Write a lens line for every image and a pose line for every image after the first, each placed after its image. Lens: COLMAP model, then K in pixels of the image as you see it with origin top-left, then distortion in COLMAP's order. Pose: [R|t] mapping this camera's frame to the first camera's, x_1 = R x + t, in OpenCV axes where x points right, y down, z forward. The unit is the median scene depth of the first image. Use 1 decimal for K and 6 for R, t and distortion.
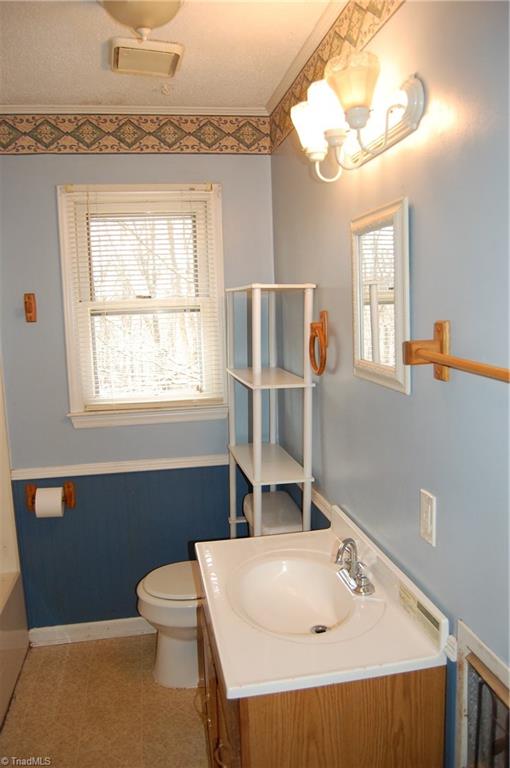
lens RADIAL K [[608.5, 0, 255.2], [0, 608.5, 380.8], [0, 0, 1]] dist [-0.081919, 0.037507]
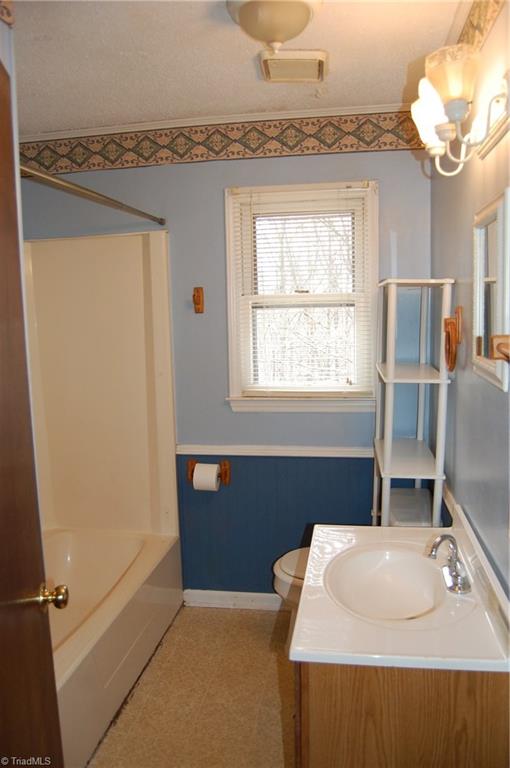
lens RADIAL K [[608.5, 0, 261.0], [0, 608.5, 380.7], [0, 0, 1]] dist [-0.081919, 0.037507]
pose [[0.944553, 0.053048, -0.324047, 0.123795], [-0.052305, 0.998570, 0.011010, 0.010386], [0.324167, 0.006549, 0.945977, -0.024758]]
